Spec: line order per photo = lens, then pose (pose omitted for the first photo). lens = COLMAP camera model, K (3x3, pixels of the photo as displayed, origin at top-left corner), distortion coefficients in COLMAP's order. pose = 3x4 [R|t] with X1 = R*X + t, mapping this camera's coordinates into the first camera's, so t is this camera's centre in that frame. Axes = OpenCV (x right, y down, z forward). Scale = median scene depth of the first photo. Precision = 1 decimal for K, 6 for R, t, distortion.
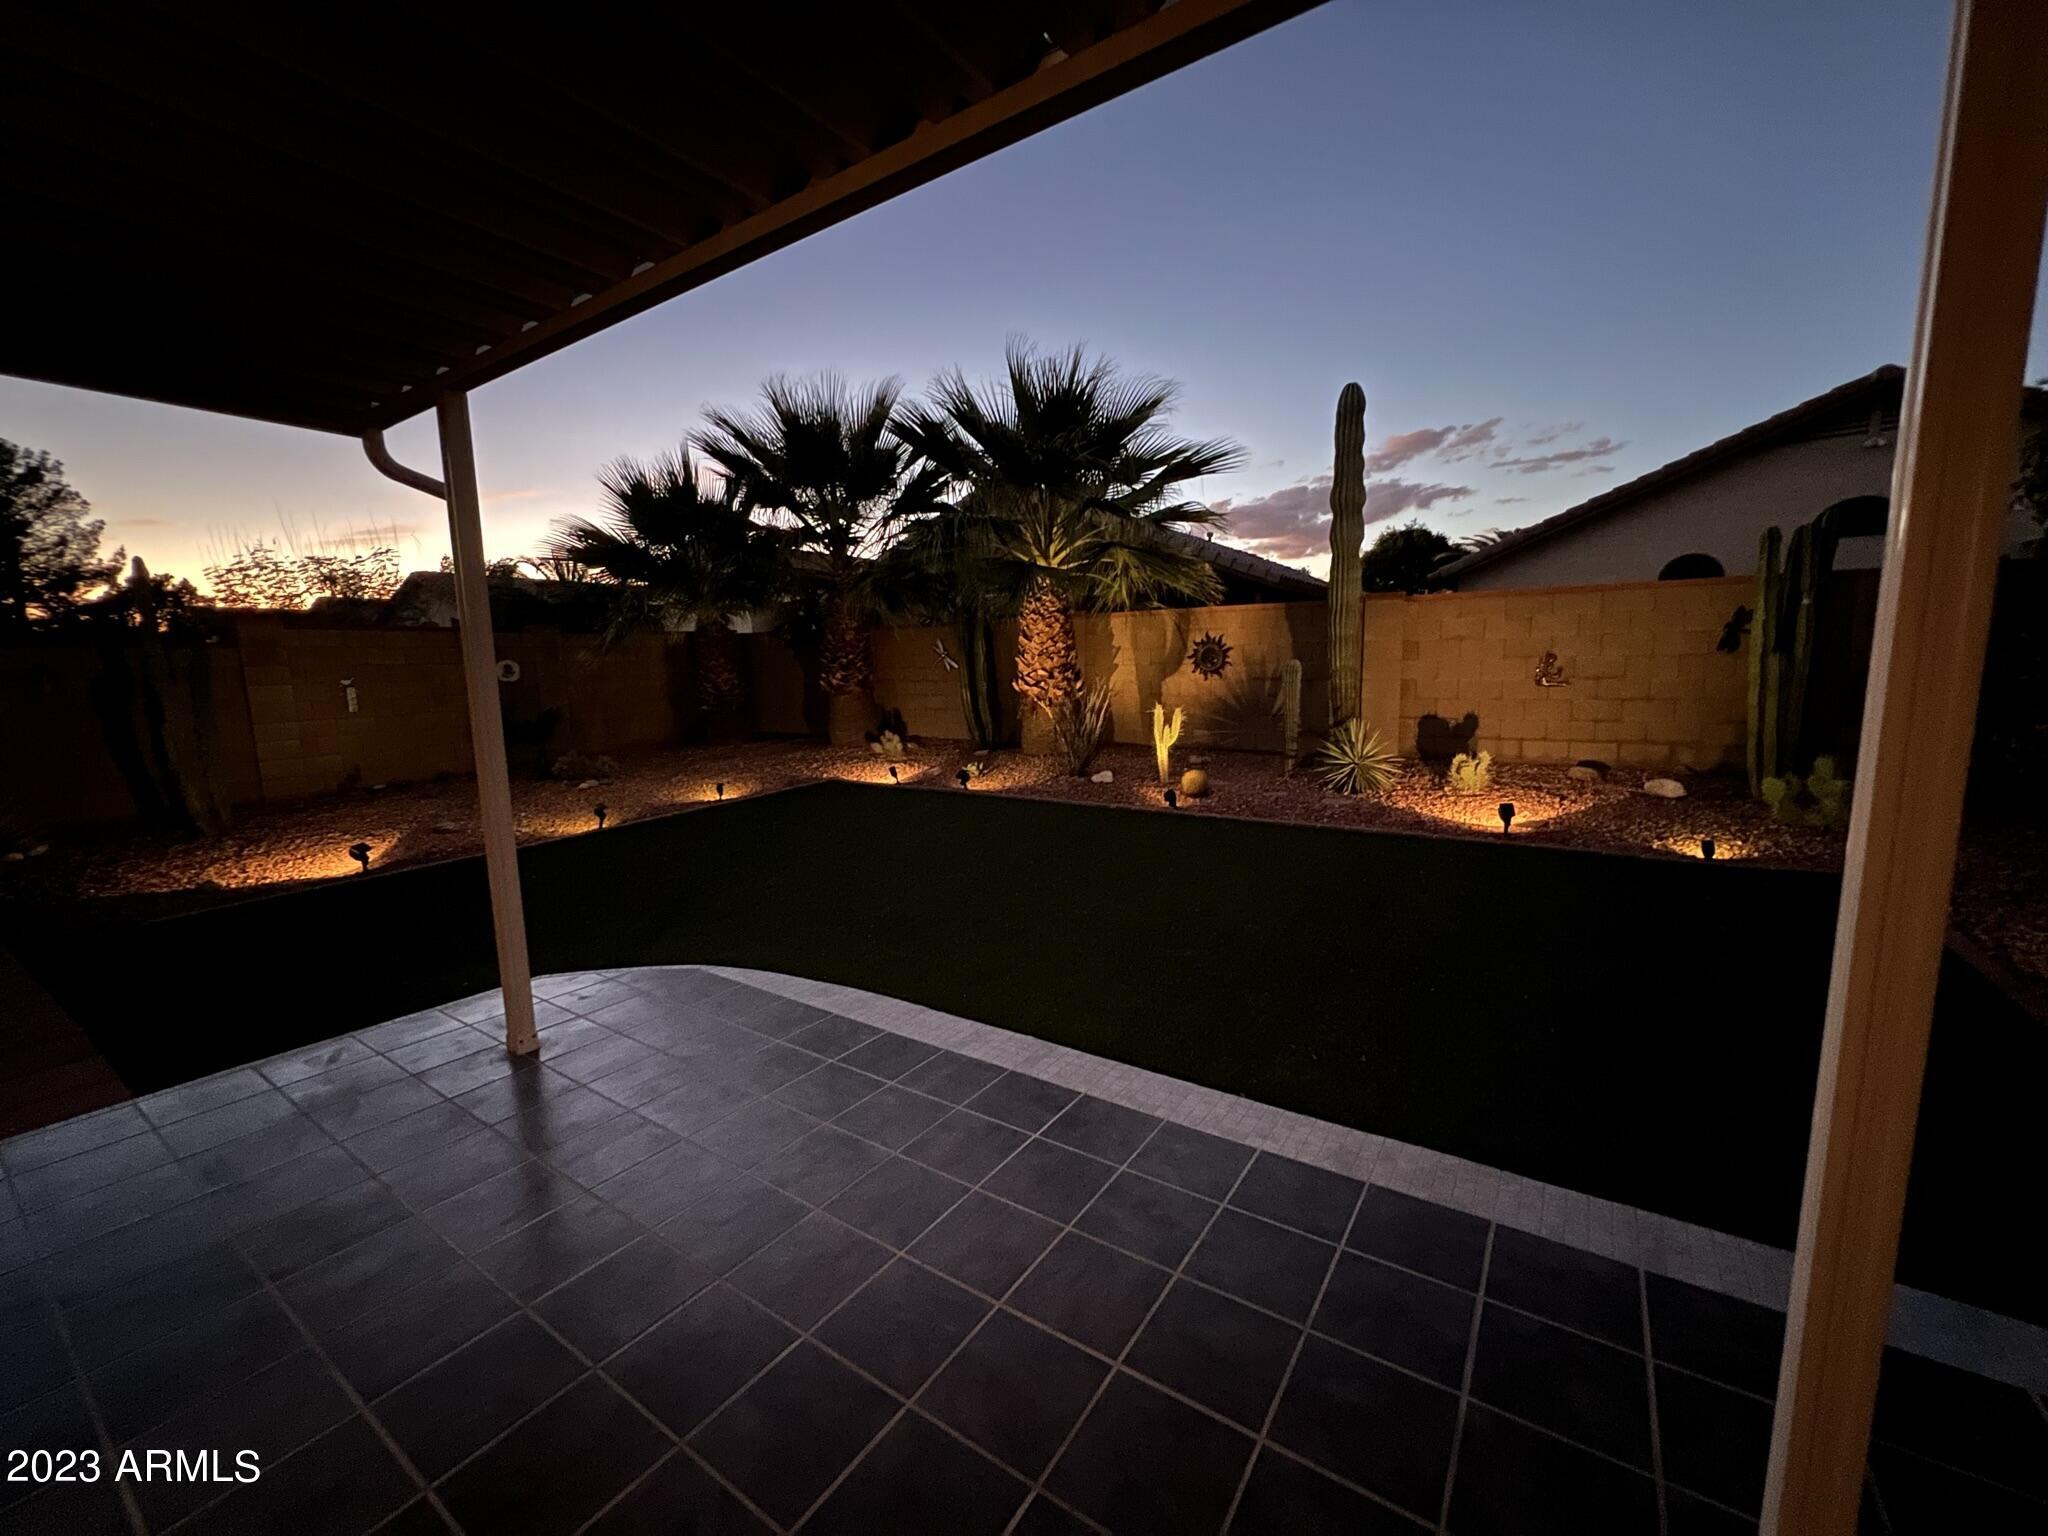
lens RADIAL K [[815.4, 0, 1020.9], [0, 815.4, 773.7], [0, 0, 1]] dist [-0.004165, -0.000350]
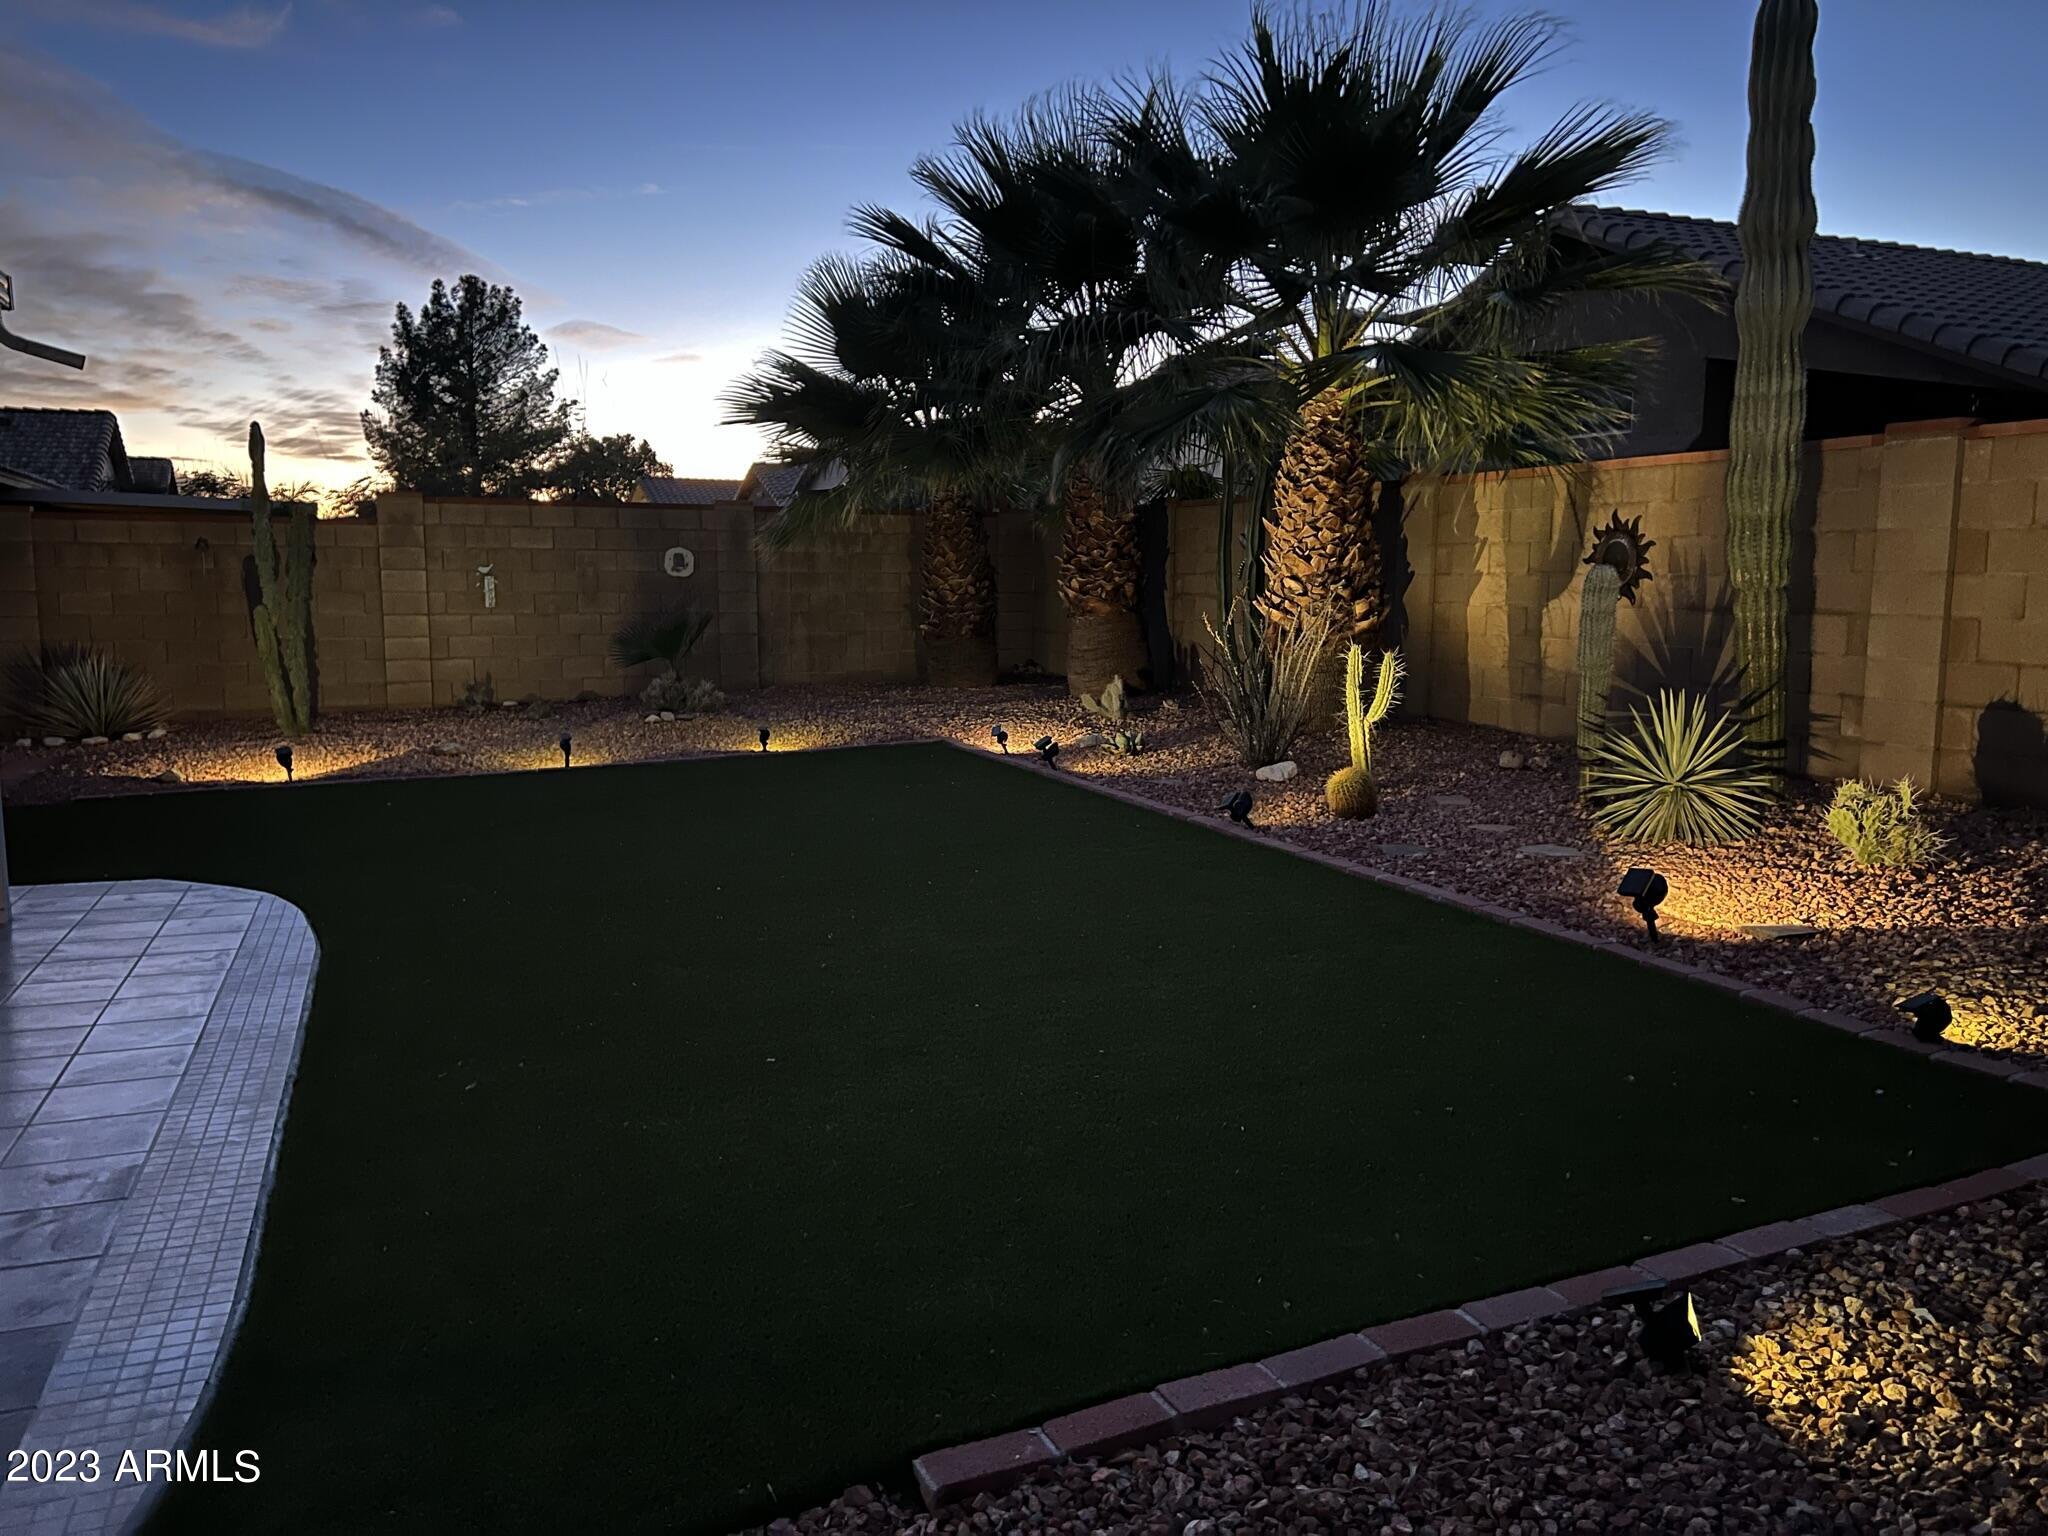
lens RADIAL K [[1520.0, 0, 1028.5], [0, 1520.0, 769.9], [0, 0, 1]] dist [0.064384, -0.086313]
pose [[0.830396, 0.094826, -0.549045, 0.463686], [-0.098420, 0.994880, 0.022973, -0.004056], [0.548412, 0.034960, 0.835477, 0.037367]]
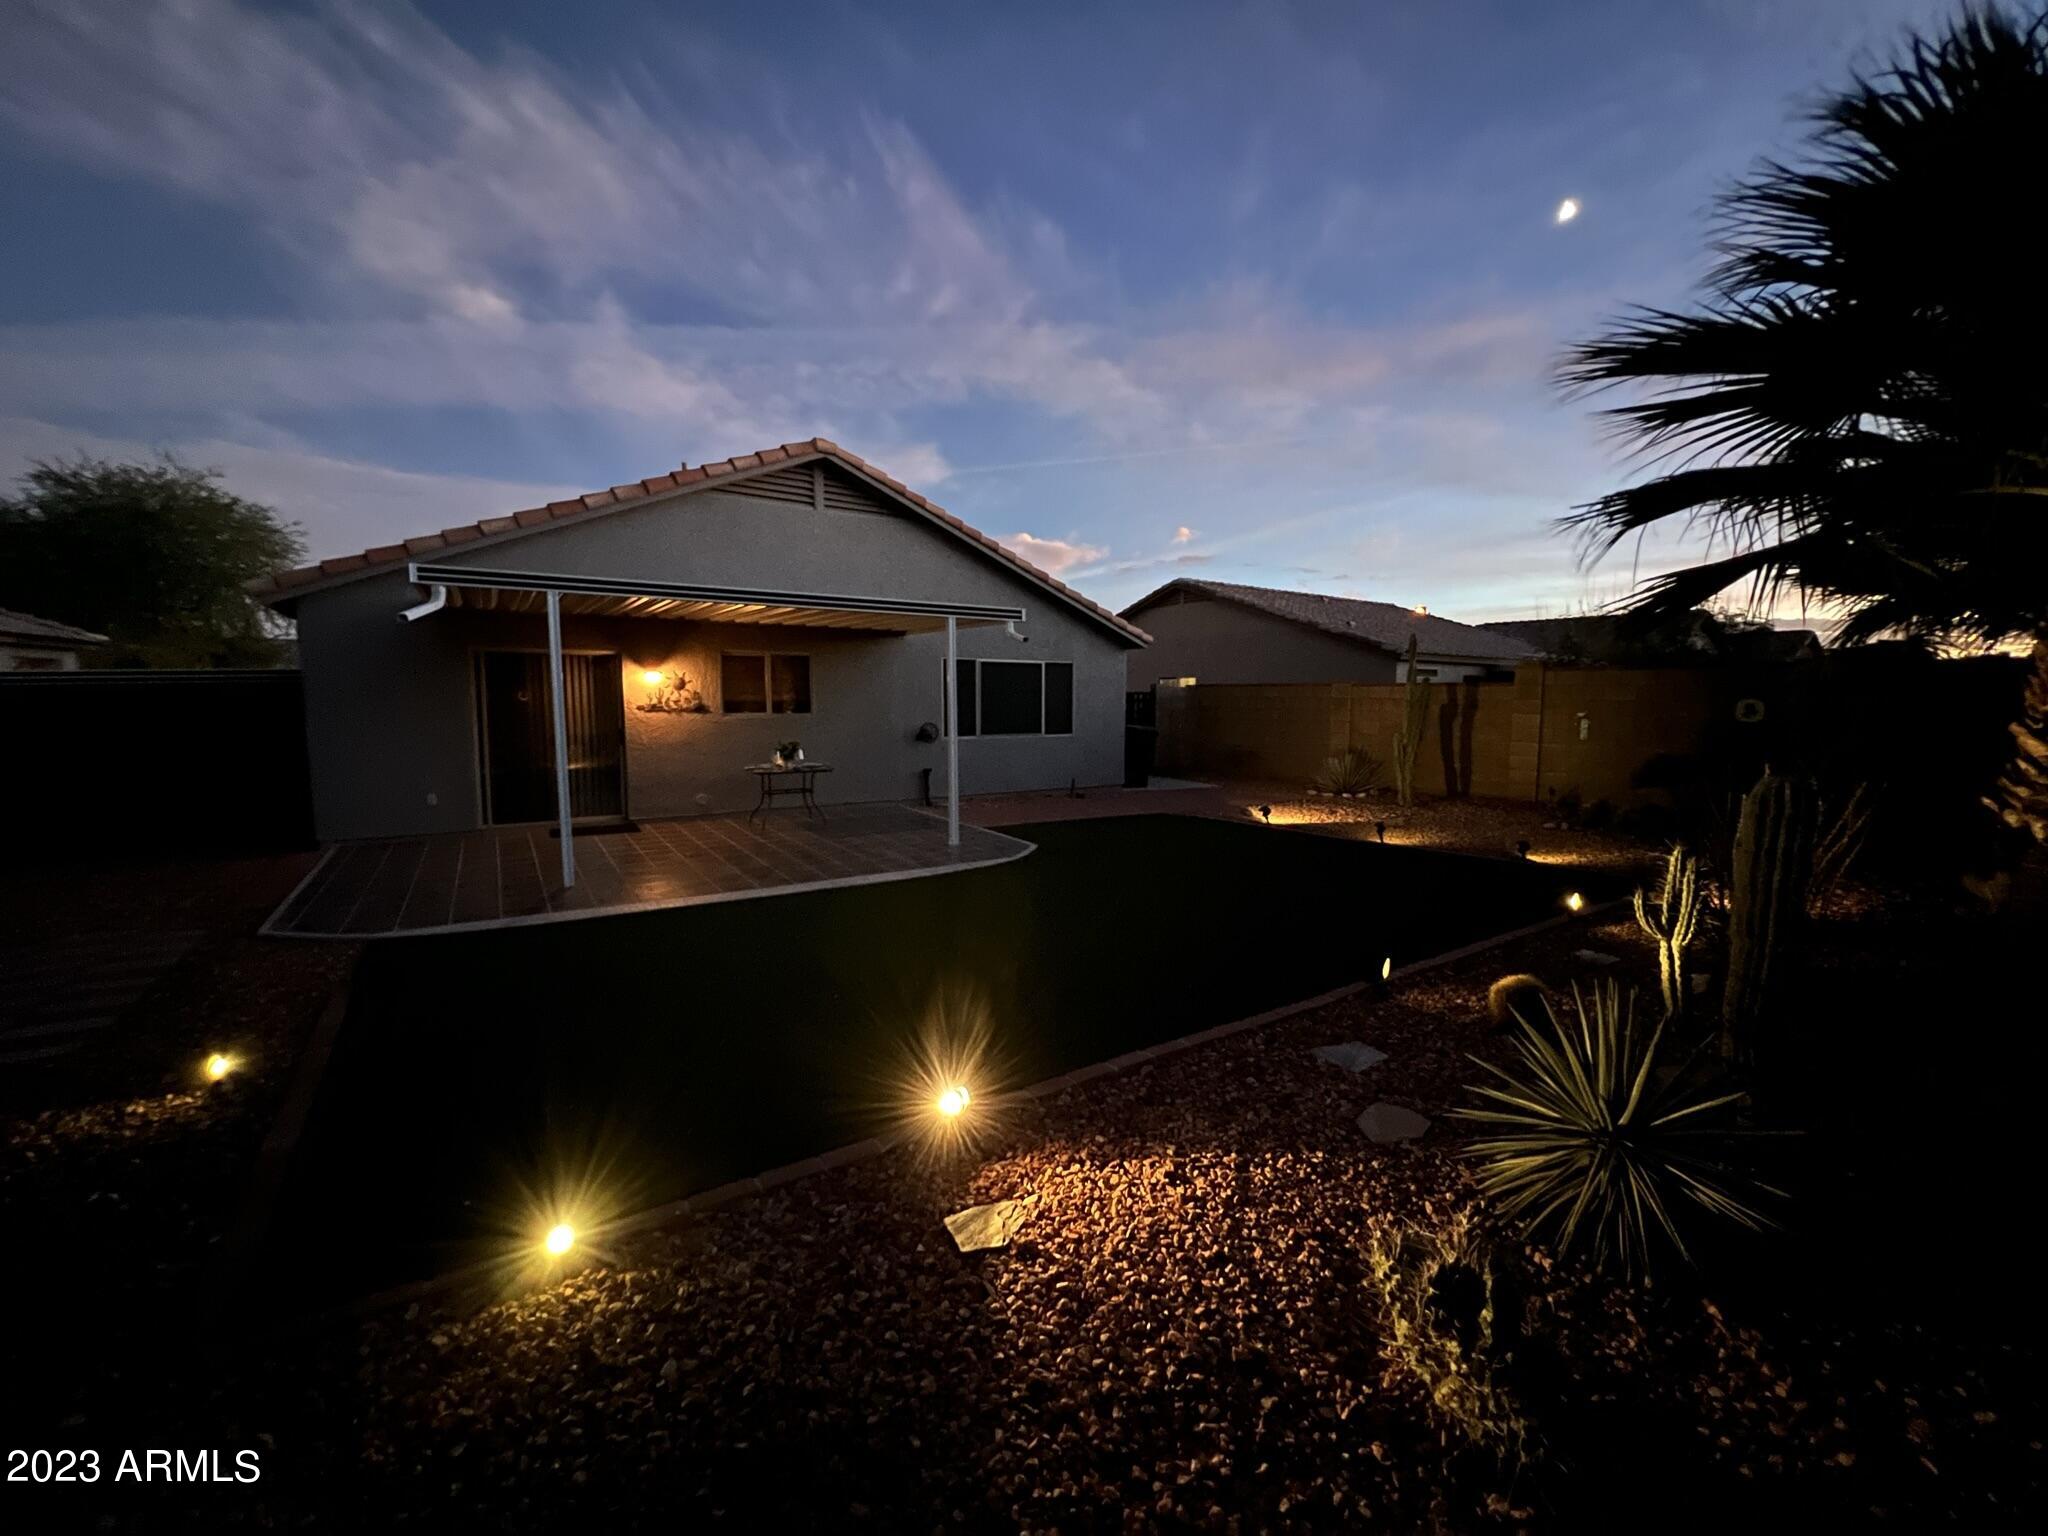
lens RADIAL K [[815.4, 0, 1025.2], [0, 815.4, 772.5], [0, 0, 1]] dist [-0.004165, -0.000350]
pose [[-0.387211, 0.108317, -0.915606, 0.585232], [-0.122736, 0.978181, 0.167625, -0.128840], [0.913785, 0.177284, -0.365468, 0.703487]]
